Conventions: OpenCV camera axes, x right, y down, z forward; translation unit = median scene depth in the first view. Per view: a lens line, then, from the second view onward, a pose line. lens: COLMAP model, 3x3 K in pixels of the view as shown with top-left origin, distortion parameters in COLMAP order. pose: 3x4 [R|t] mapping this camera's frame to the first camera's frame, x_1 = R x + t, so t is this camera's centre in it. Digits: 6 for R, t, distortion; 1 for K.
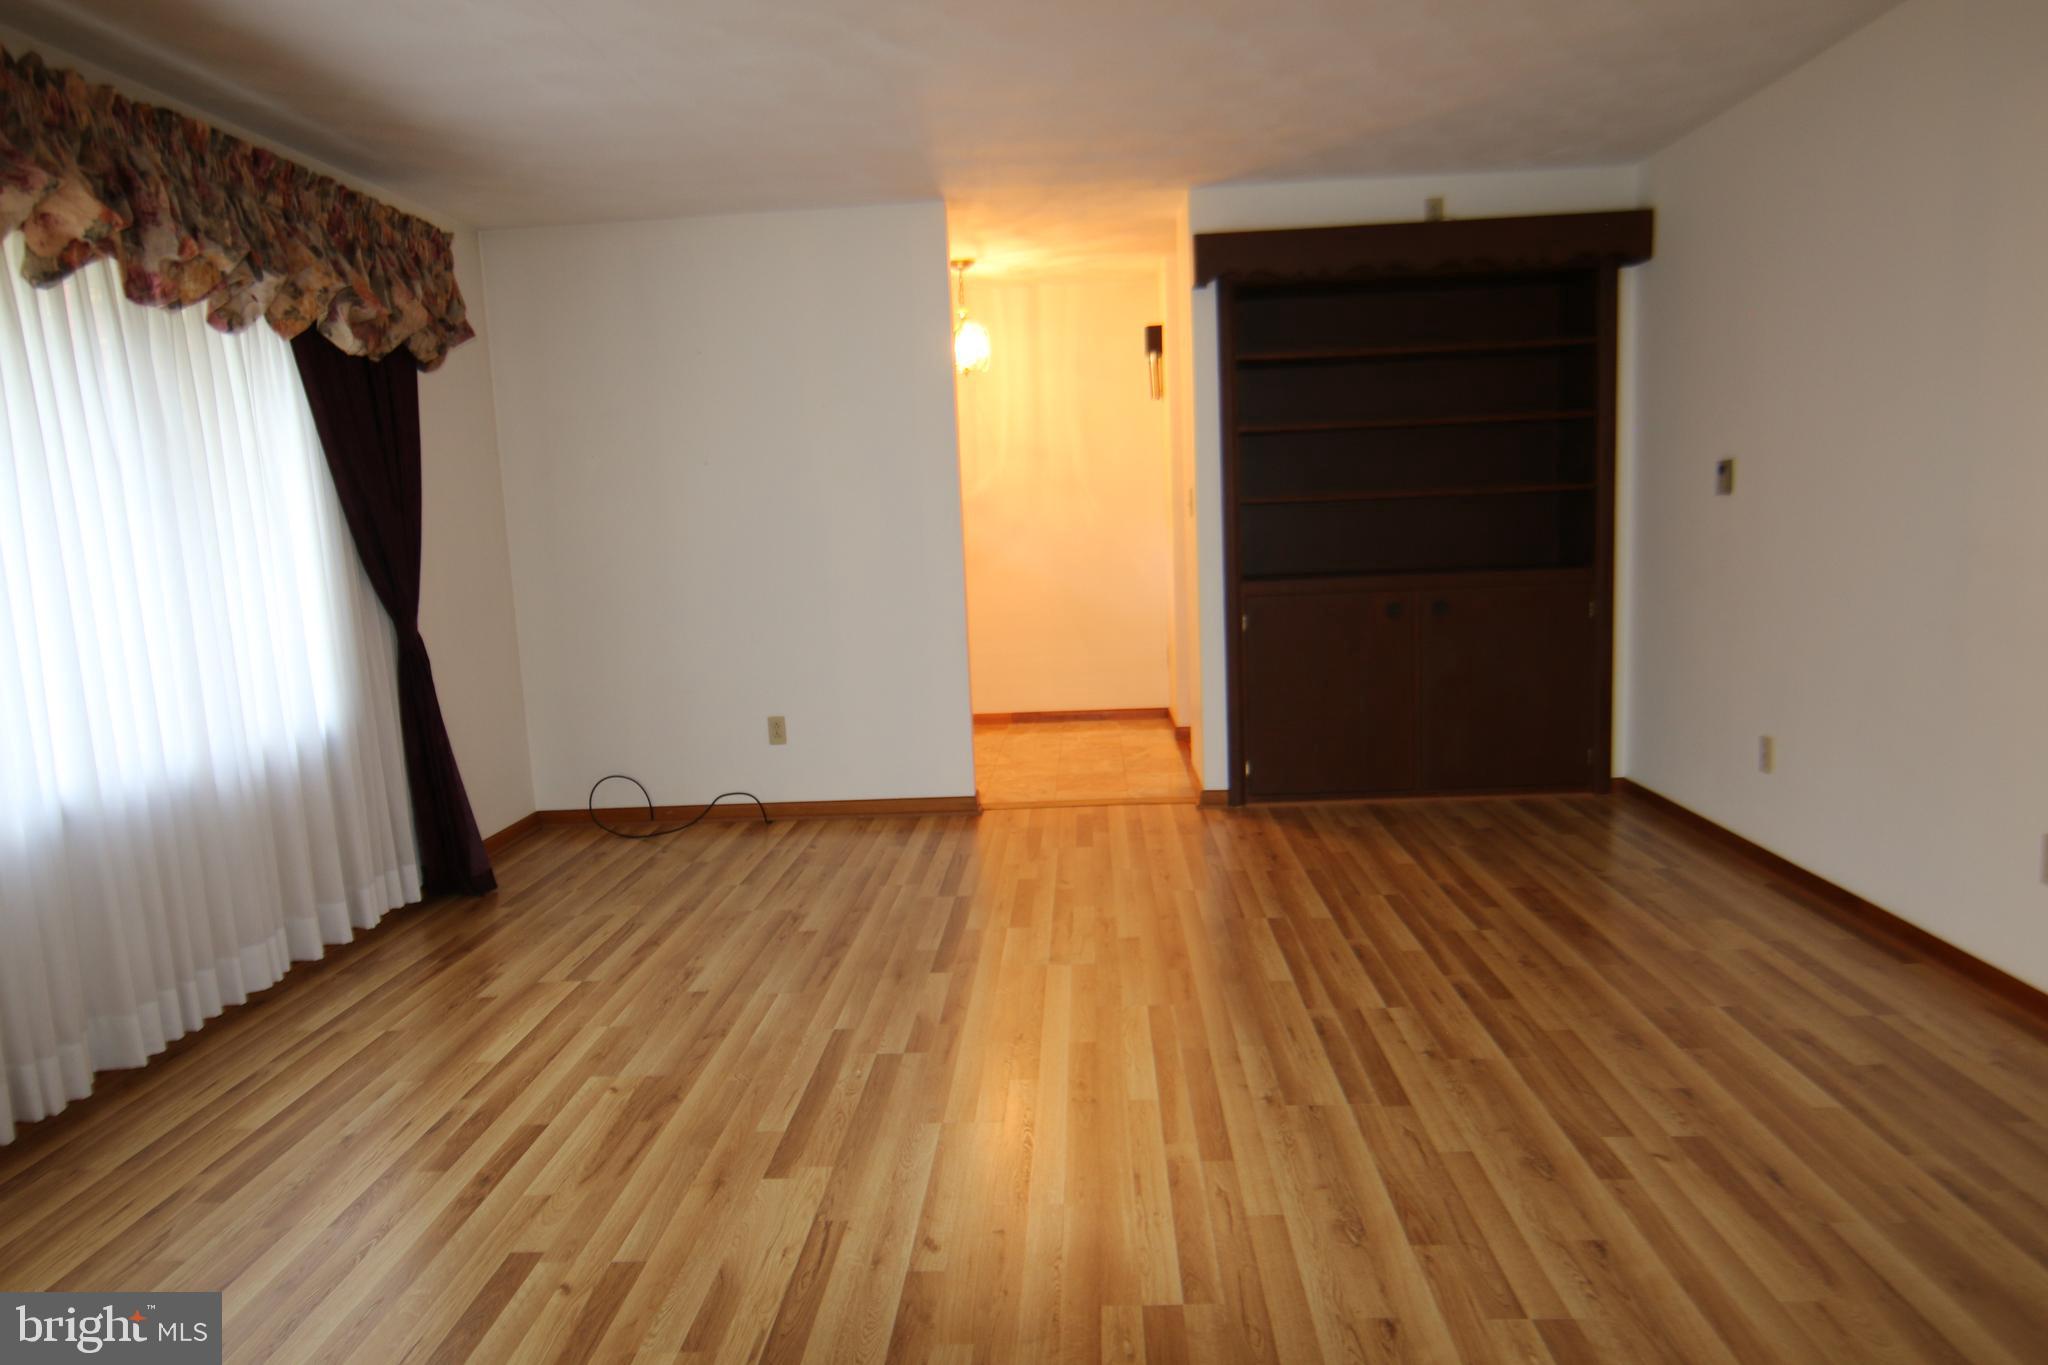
lens RADIAL K [[1291.8, 0, 1019.9], [0, 1291.8, 678.3], [0, 0, 1]] dist [-0.019855, 0.009165]
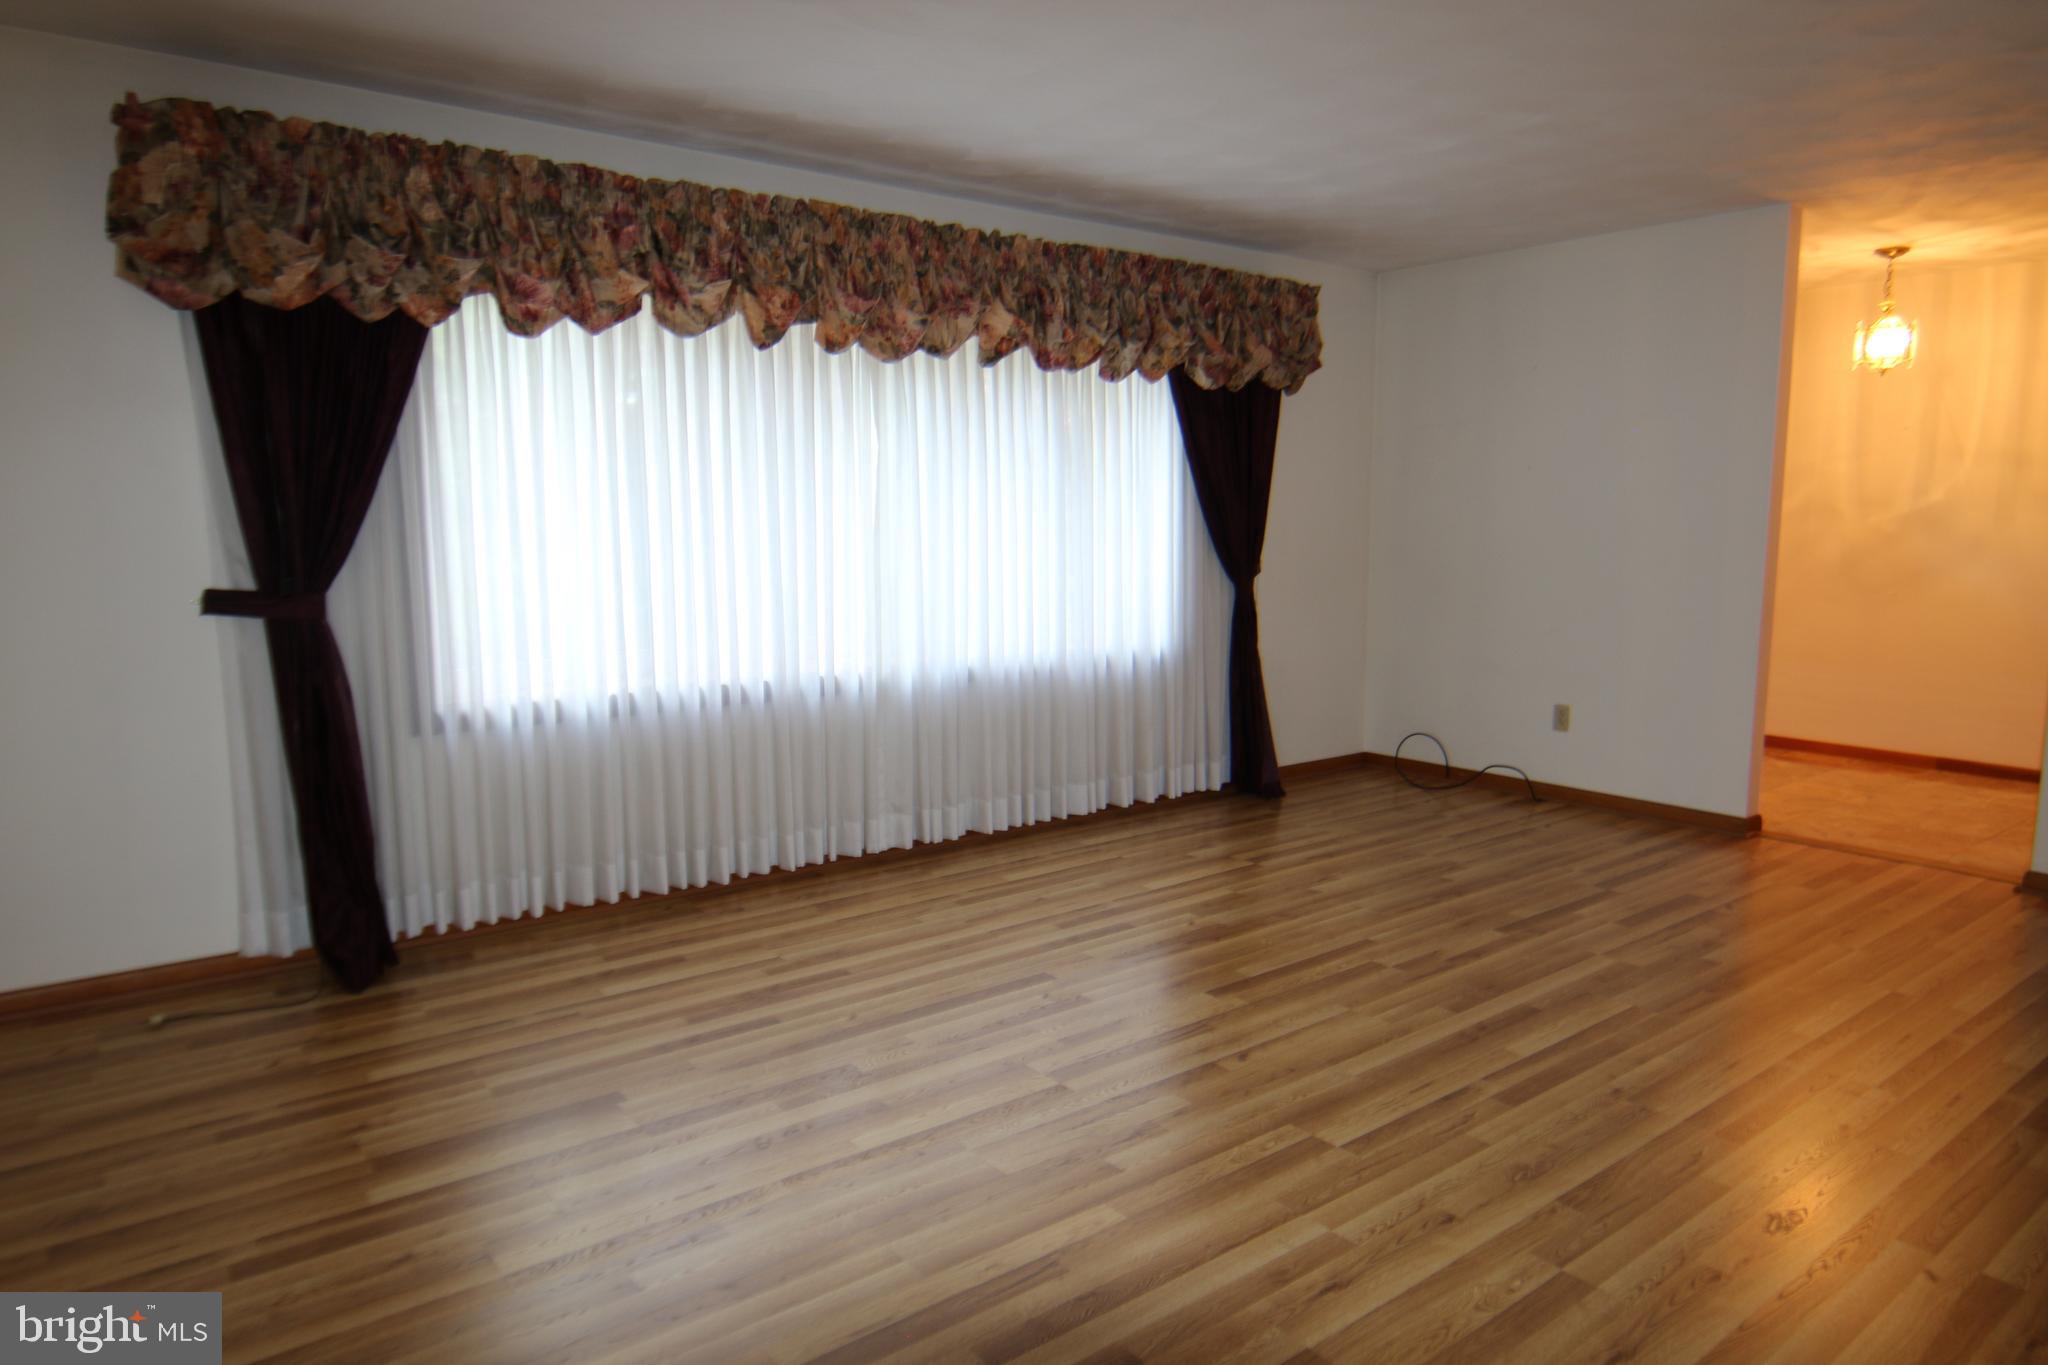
lens RADIAL K [[1291.8, 0, 1028.3], [0, 1291.8, 681.9], [0, 0, 1]] dist [-0.019855, 0.009165]
pose [[0.658041, 0.144222, -0.739041, 0.542274], [-0.129712, 0.988525, 0.077412, -0.026014], [0.741725, 0.044922, 0.669198, -0.084822]]
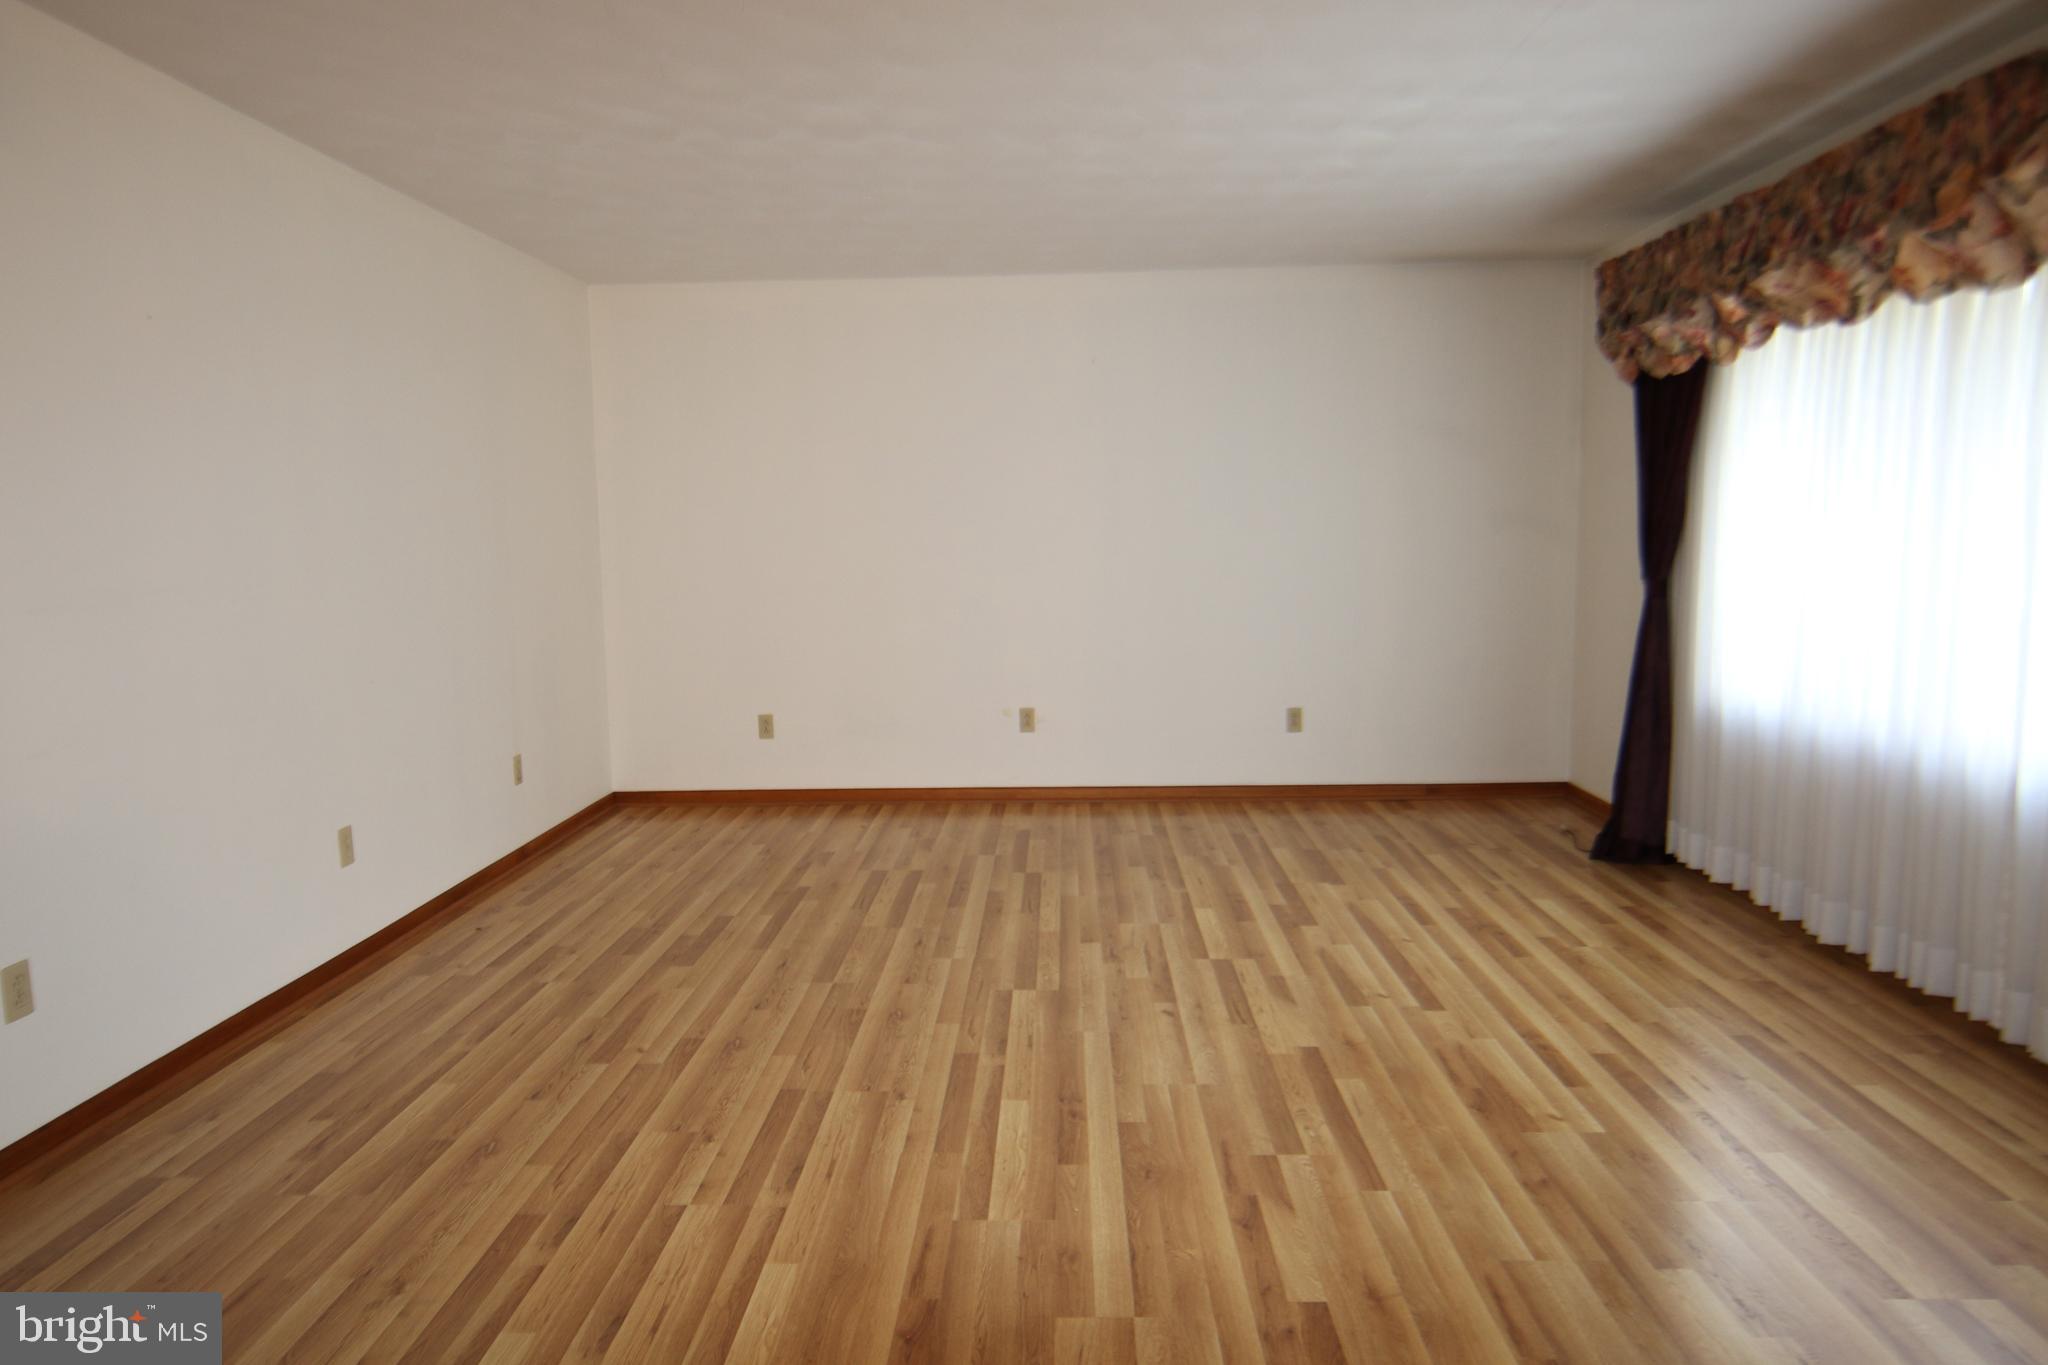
lens RADIAL K [[1291.8, 0, 1019.3], [0, 1291.8, 681.2], [0, 0, 1]] dist [-0.019855, 0.009165]
pose [[-0.998072, 0.061339, -0.009450, 0.072695], [0.057128, 0.967500, 0.246333, -0.245289], [0.024252, 0.245318, -0.969139, 1.747041]]
